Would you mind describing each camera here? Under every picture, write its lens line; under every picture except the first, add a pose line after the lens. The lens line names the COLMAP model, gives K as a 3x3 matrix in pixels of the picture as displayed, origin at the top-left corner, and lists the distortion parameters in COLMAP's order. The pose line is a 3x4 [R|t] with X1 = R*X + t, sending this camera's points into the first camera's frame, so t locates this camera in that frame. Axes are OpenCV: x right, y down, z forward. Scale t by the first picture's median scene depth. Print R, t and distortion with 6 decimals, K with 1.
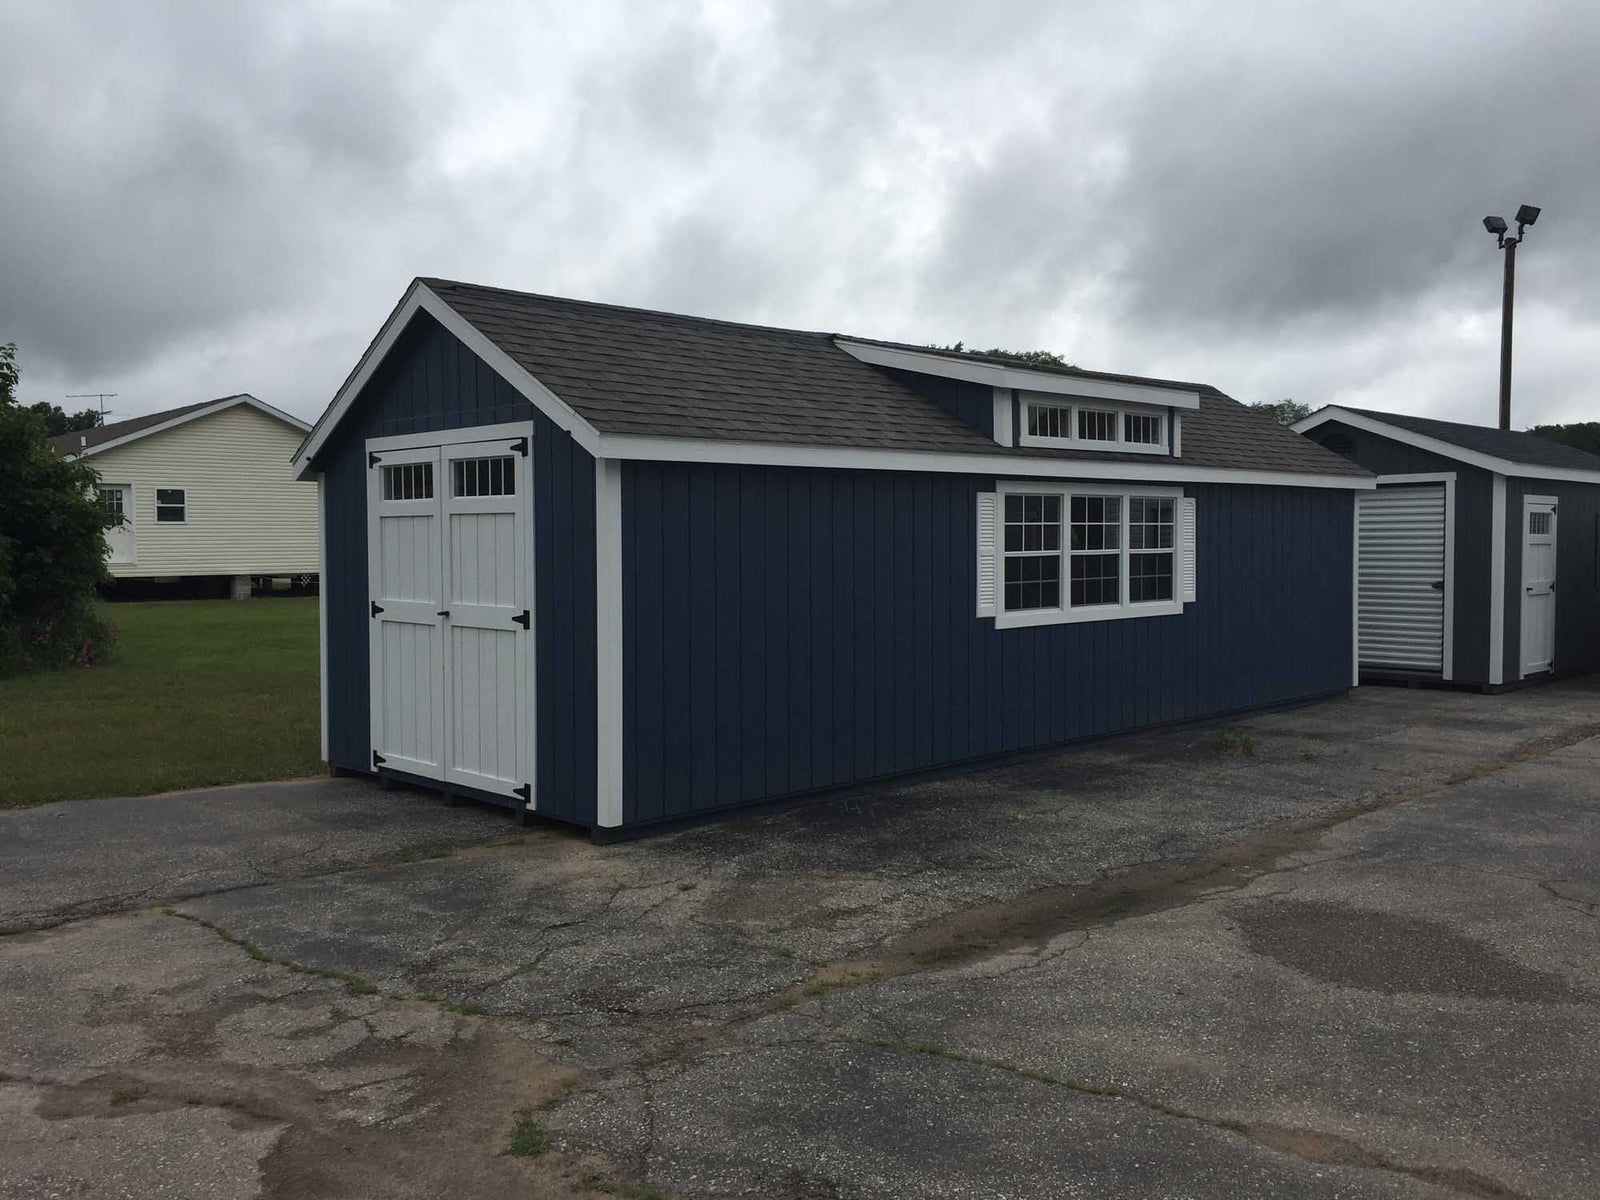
lens RADIAL K [[1331.9, 0, 800.0], [0, 1331.9, 600.0], [0, 0, 1]] dist [0.006621, 0.001860]
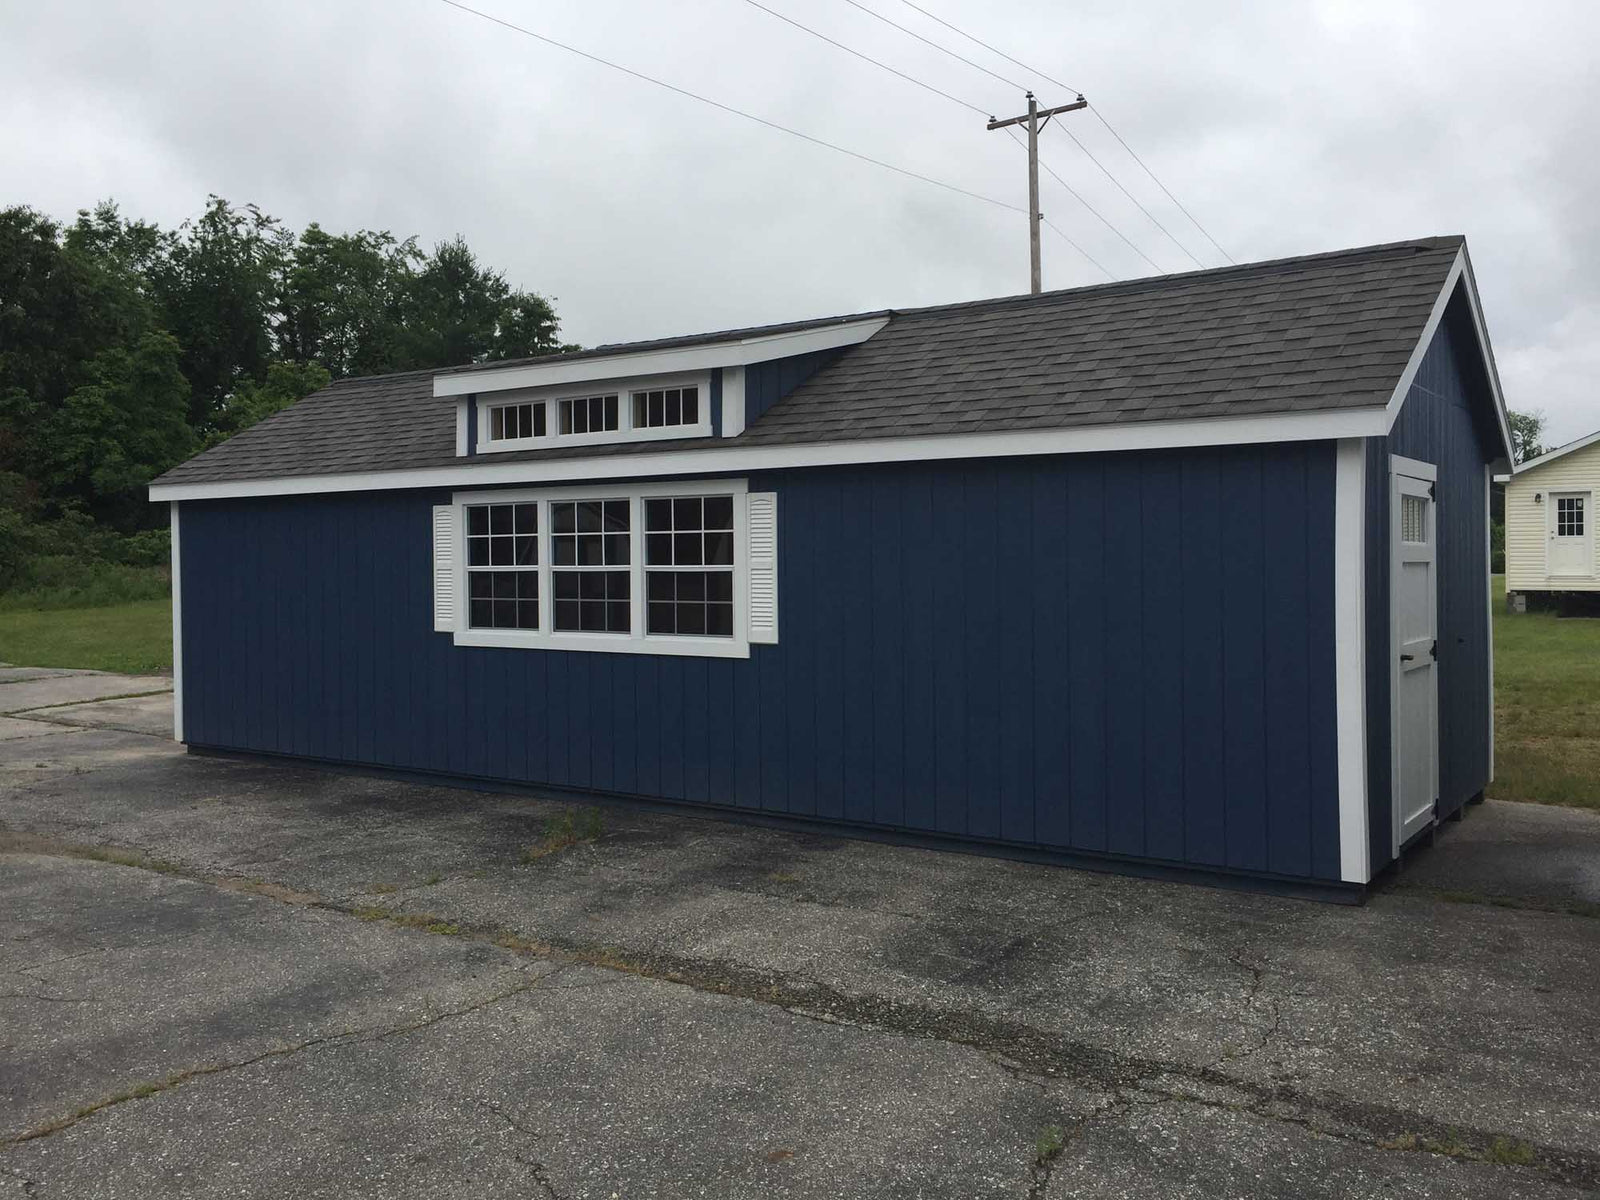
lens RADIAL K [[1331.9, 0, 800.0], [0, 1331.9, 600.0], [0, 0, 1]] dist [0.006621, 0.001860]
pose [[0.232497, 0.036204, -0.971923, 1.074809], [-0.041388, 0.998770, 0.027304, -0.044958], [0.971716, 0.033878, 0.233709, 0.950342]]
